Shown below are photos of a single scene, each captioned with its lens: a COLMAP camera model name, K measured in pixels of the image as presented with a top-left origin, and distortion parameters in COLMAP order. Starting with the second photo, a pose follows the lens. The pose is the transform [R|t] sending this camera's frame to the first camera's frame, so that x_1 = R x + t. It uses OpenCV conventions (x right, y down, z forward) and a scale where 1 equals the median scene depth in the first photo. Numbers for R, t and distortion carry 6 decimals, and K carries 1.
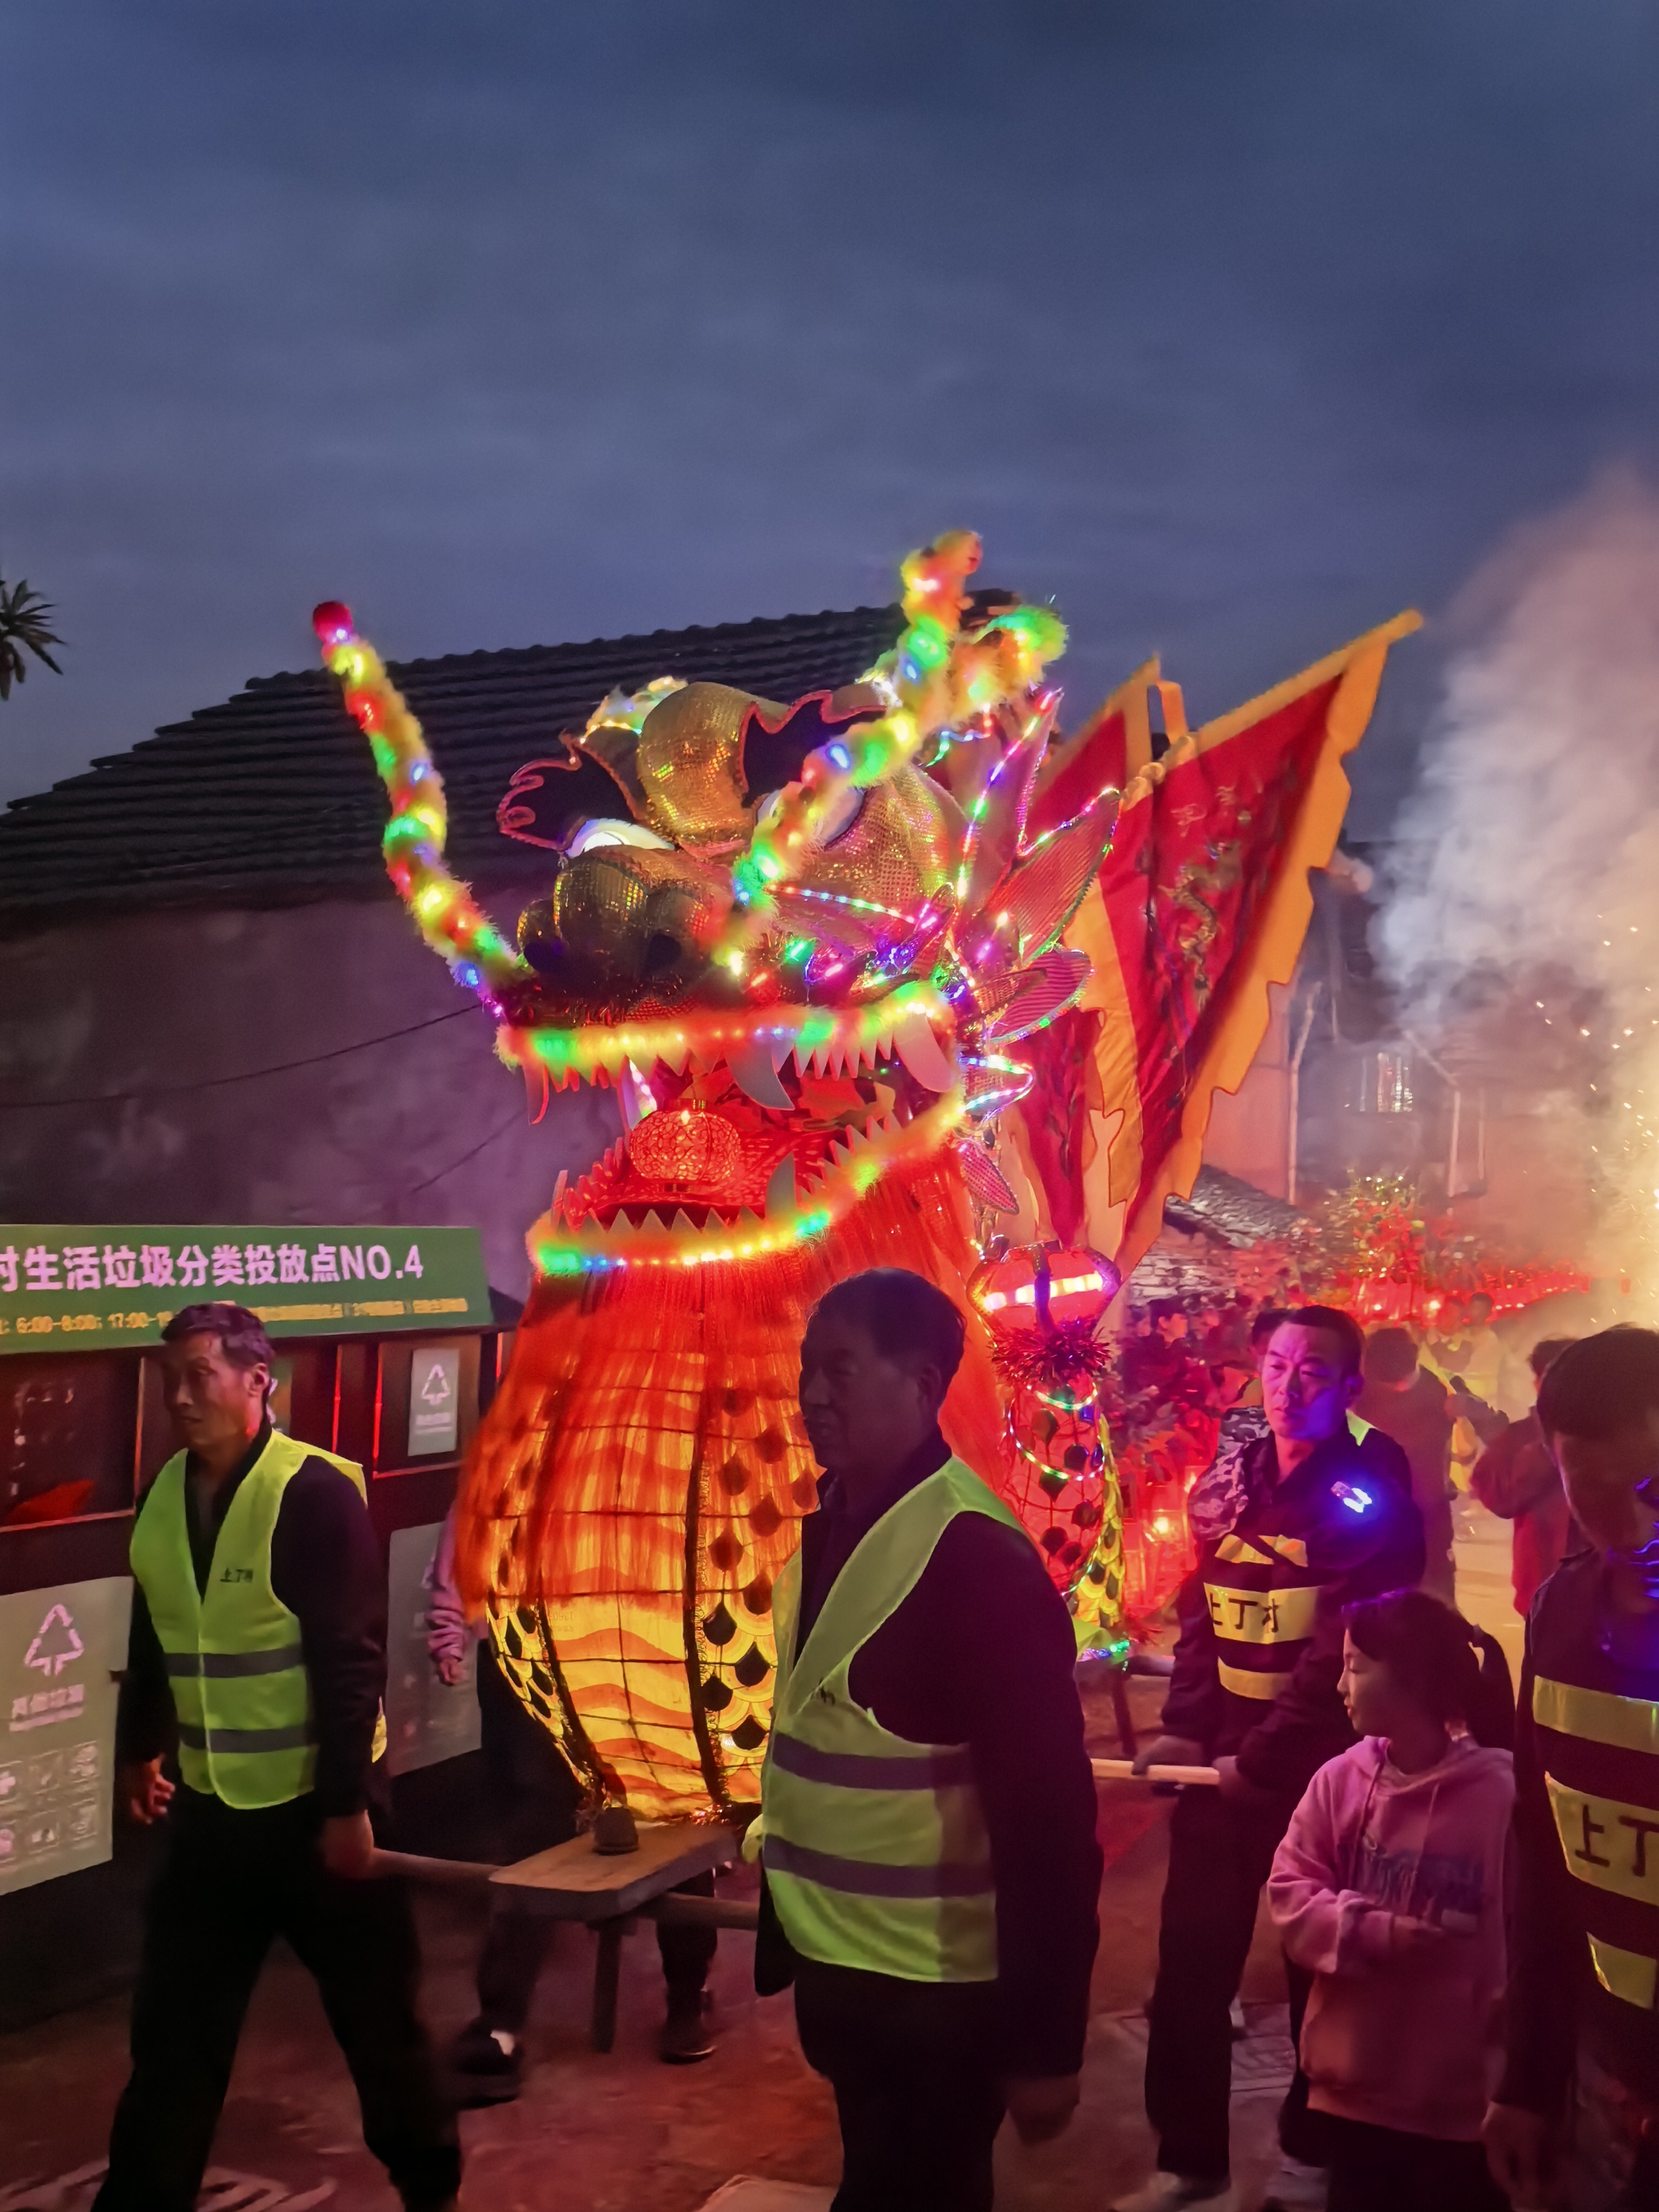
lens RADIAL K [[2216.3, 0, 829.5], [0, 2216.3, 1106.0], [0, 0, 1]] dist [0.001816, -0.002188]
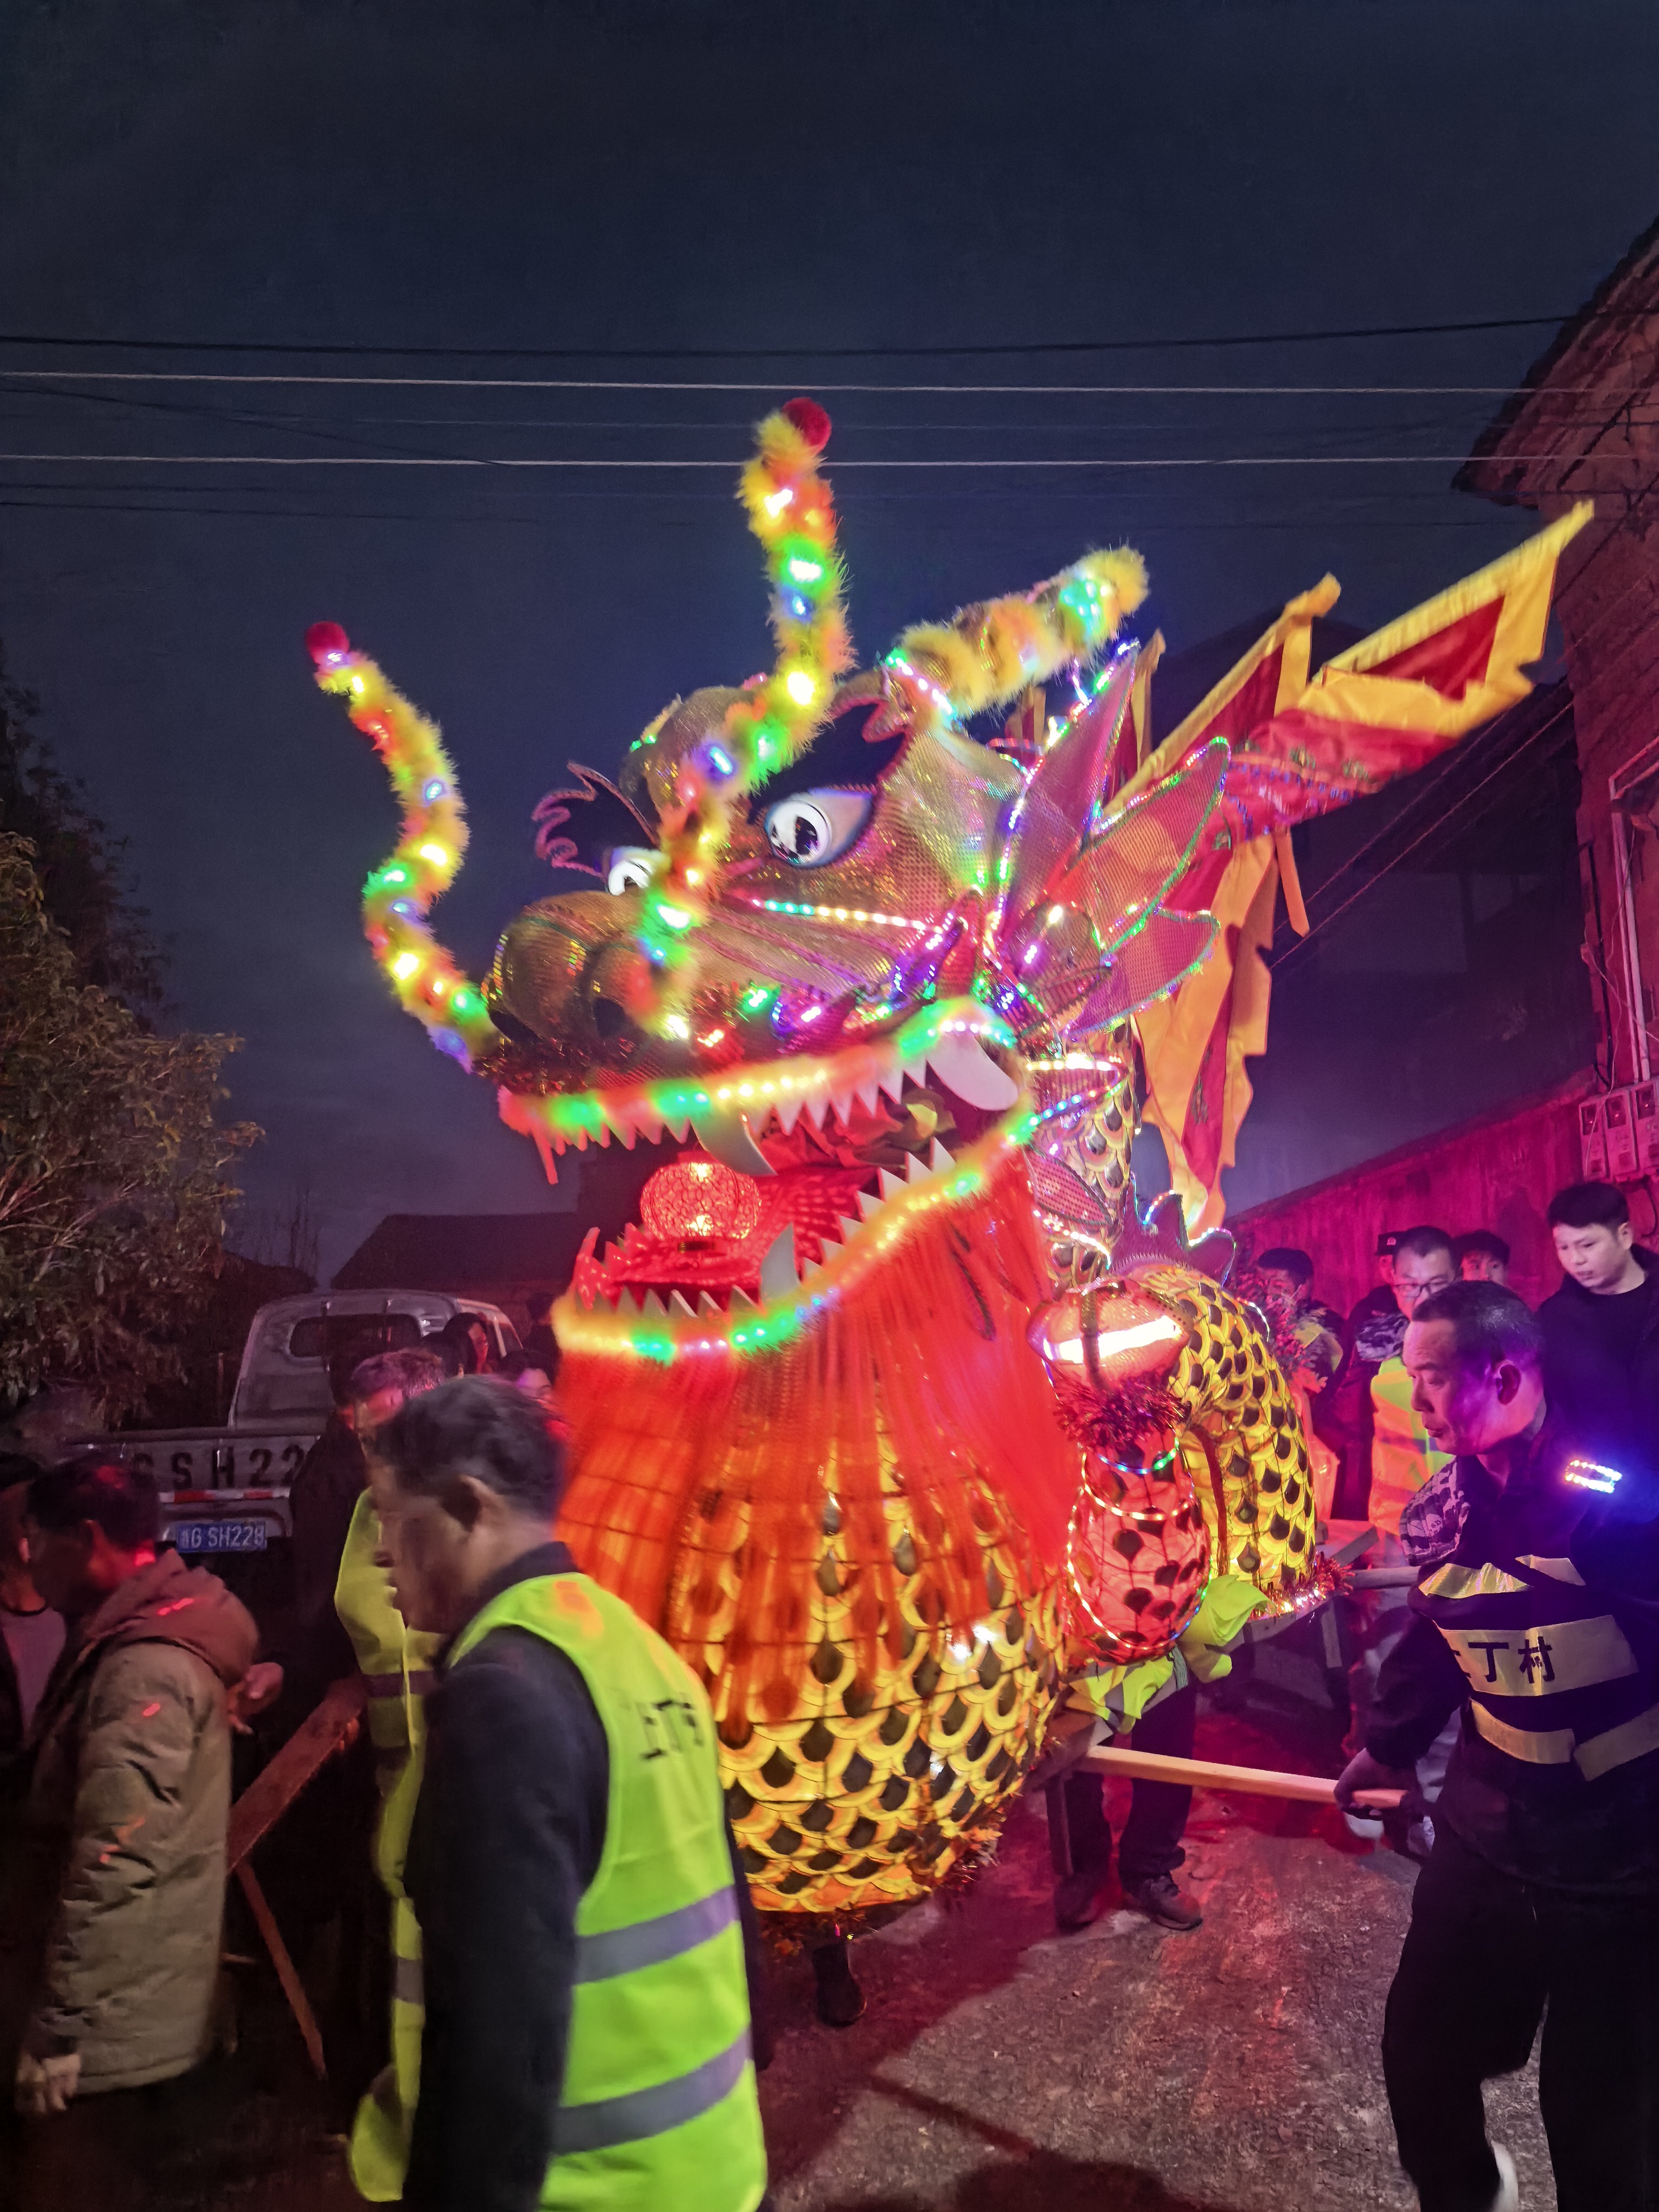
lens RADIAL K [[1566.0, 0, 826.3], [0, 1566.0, 1077.7], [0, 0, 1]] dist [-0.003517, -0.000386]
pose [[0.955469, -0.048062, -0.291153, 0.178877], [0.077459, 0.992899, 0.090291, -0.087143], [0.284745, -0.108822, 0.952406, 0.377164]]
